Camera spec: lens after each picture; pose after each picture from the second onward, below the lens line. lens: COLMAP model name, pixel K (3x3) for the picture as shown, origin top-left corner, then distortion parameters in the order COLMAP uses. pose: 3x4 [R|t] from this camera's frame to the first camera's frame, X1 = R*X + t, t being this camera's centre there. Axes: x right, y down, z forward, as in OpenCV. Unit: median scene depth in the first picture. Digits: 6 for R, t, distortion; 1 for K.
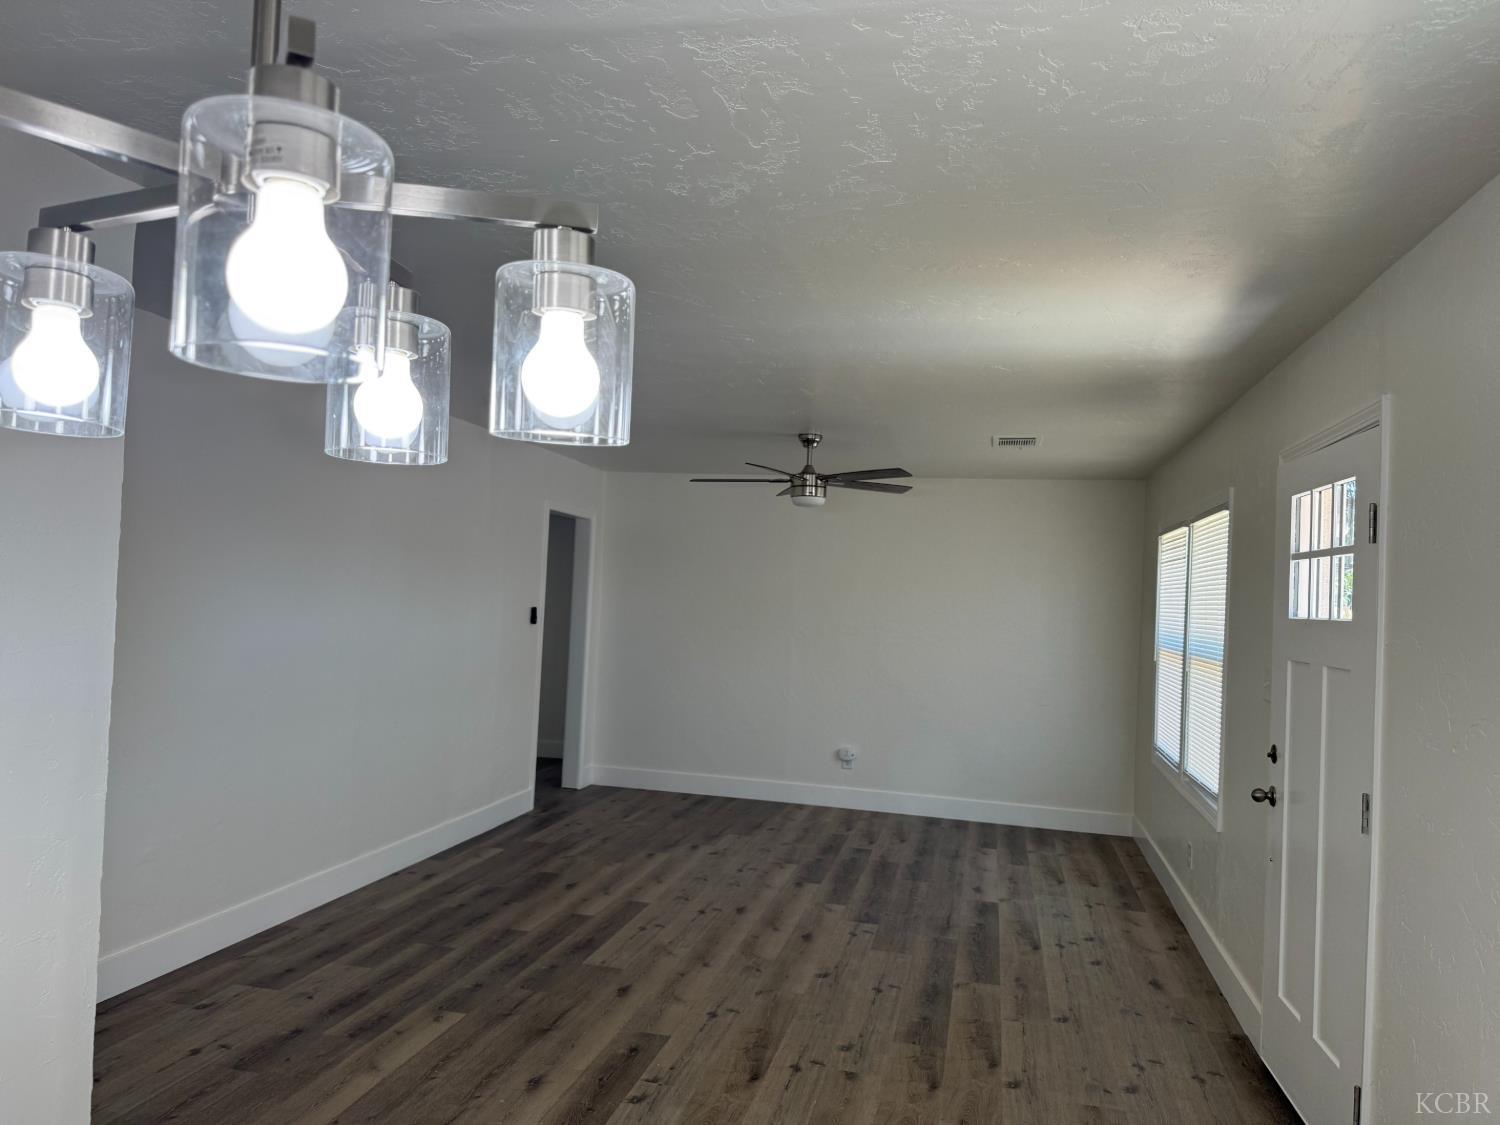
lens RADIAL K [[1045.3, 0, 756.9], [0, 1045.3, 573.6], [0, 0, 1]] dist [0.083205, -0.132020]
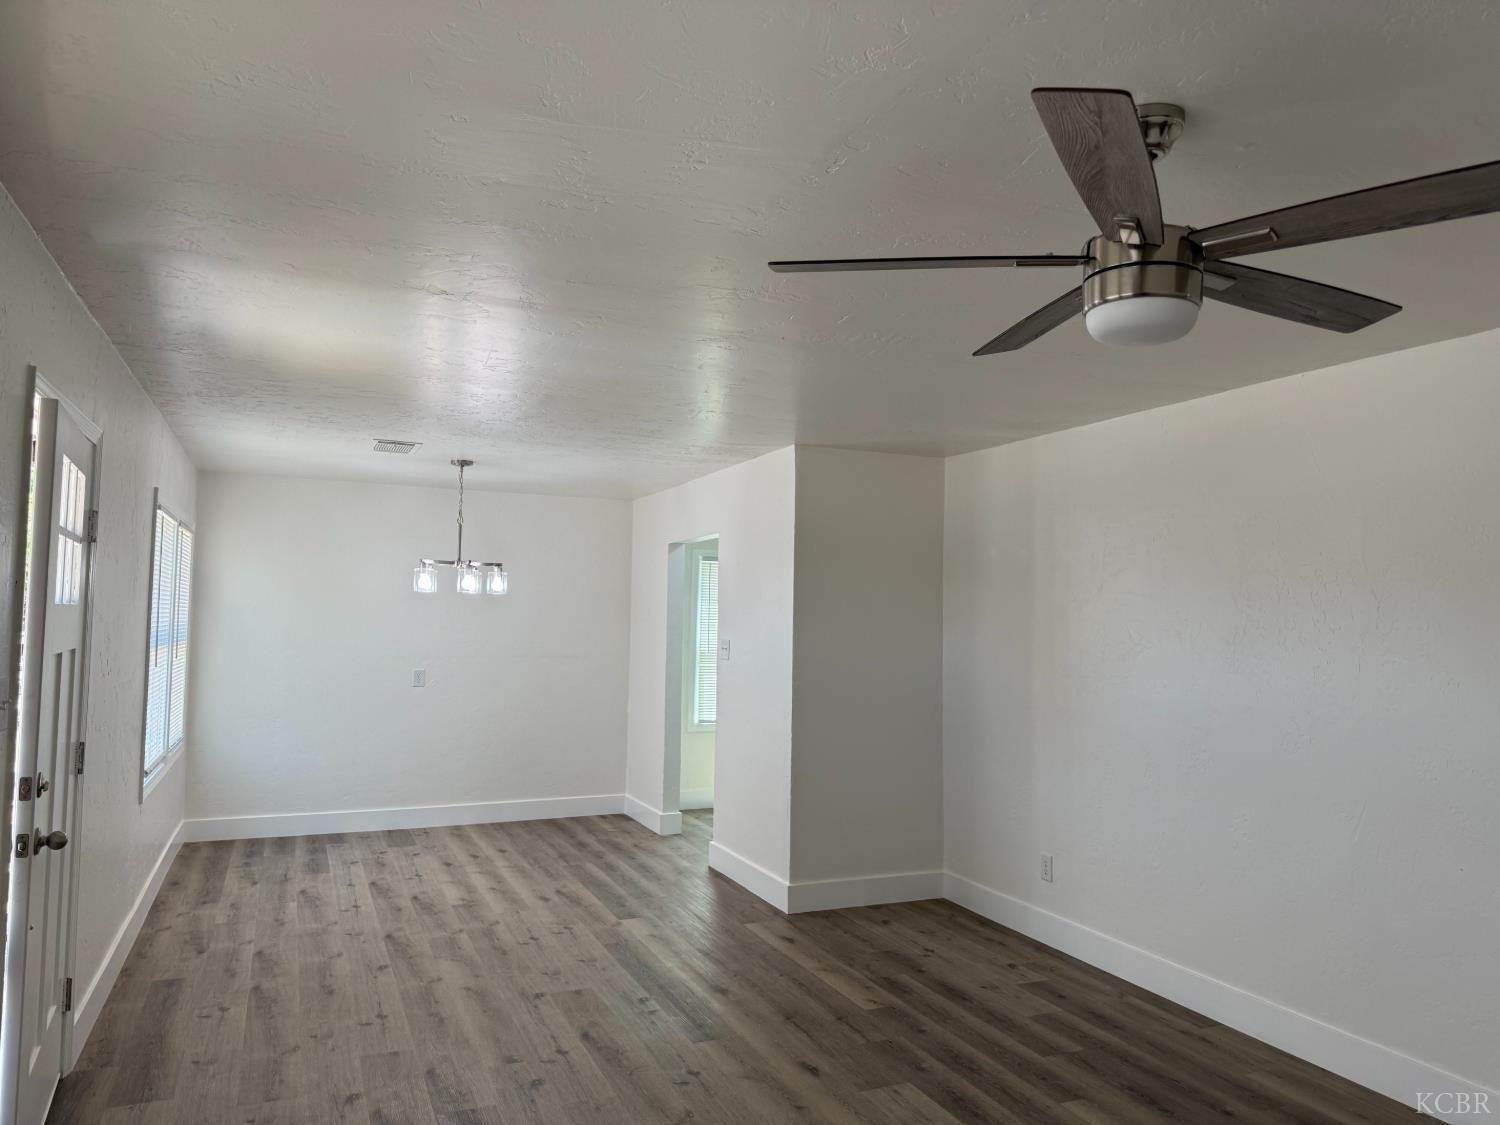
lens RADIAL K [[1045.3, 0, 756.9], [0, 1045.3, 573.6], [0, 0, 1]] dist [0.083205, -0.132020]
pose [[-0.799482, -0.085458, -0.594580, 0.456890], [-0.043324, 0.995454, -0.084820, 0.053816], [0.599126, -0.042052, -0.799550, 1.633178]]
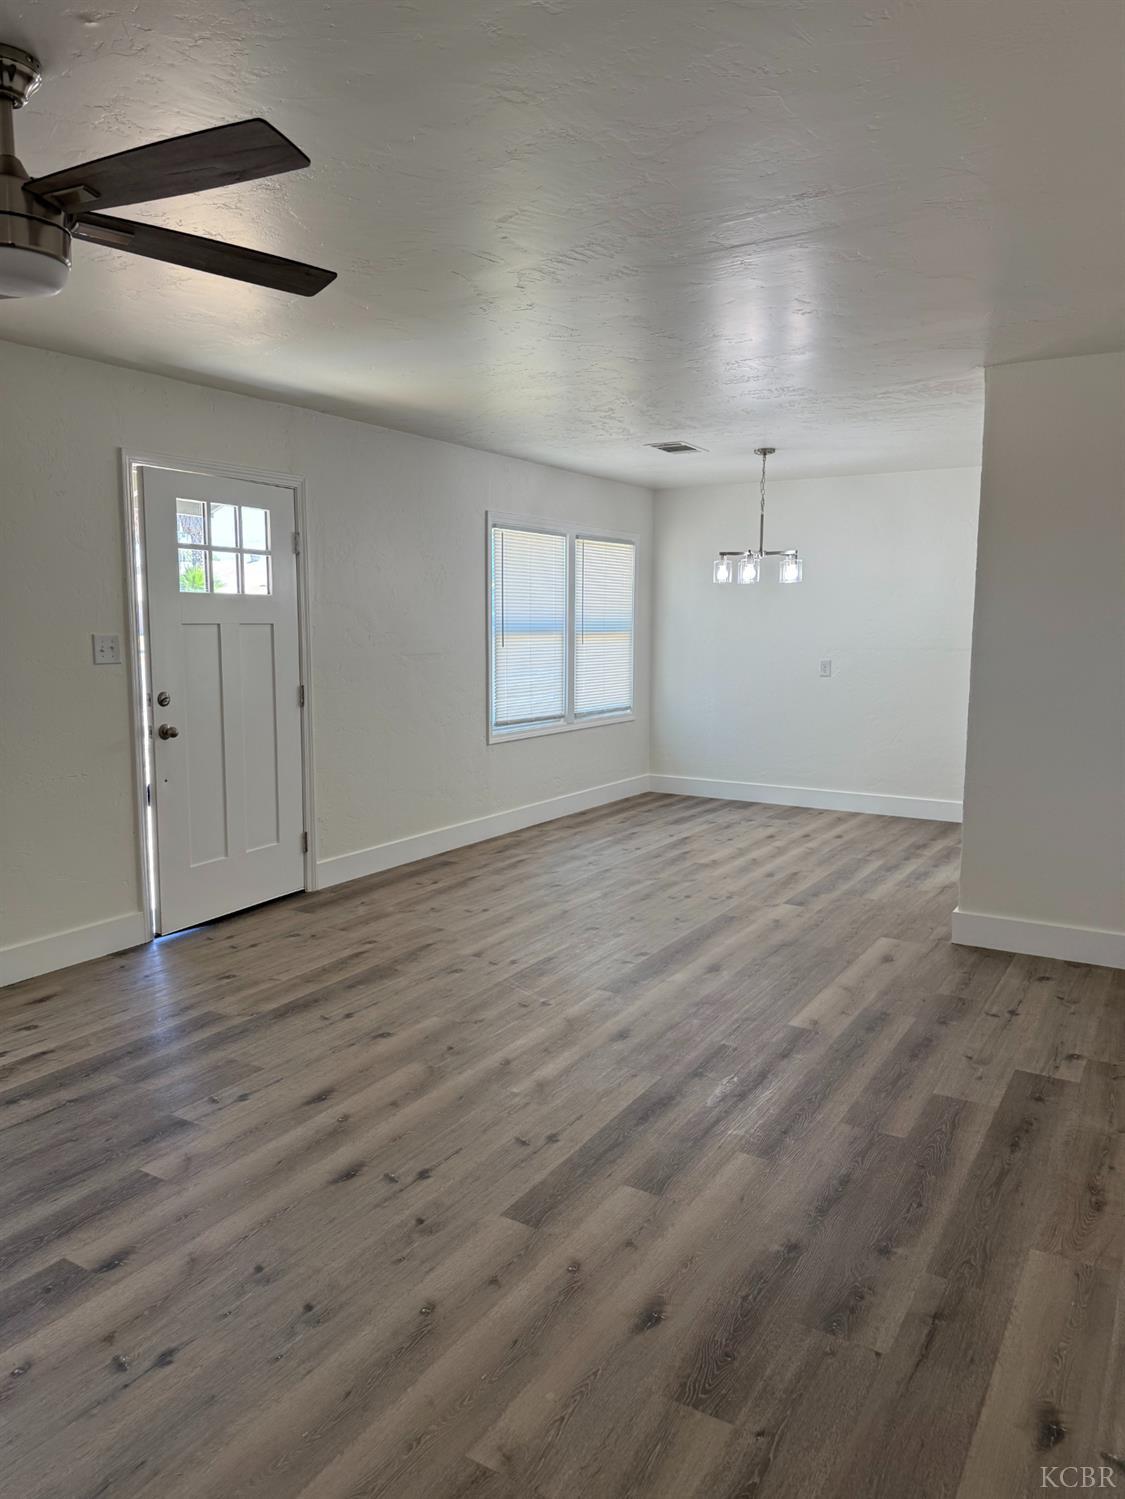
lens RADIAL K [[1044.6, 0, 562.5], [0, 1044.6, 749.5], [0, 0, 1]] dist [0.083205, -0.132020]
pose [[-0.944934, -0.086138, 0.315721, -0.325410], [-0.049917, 0.991387, 0.121079, 0.045264], [-0.323431, 0.098651, -0.941095, 1.757505]]
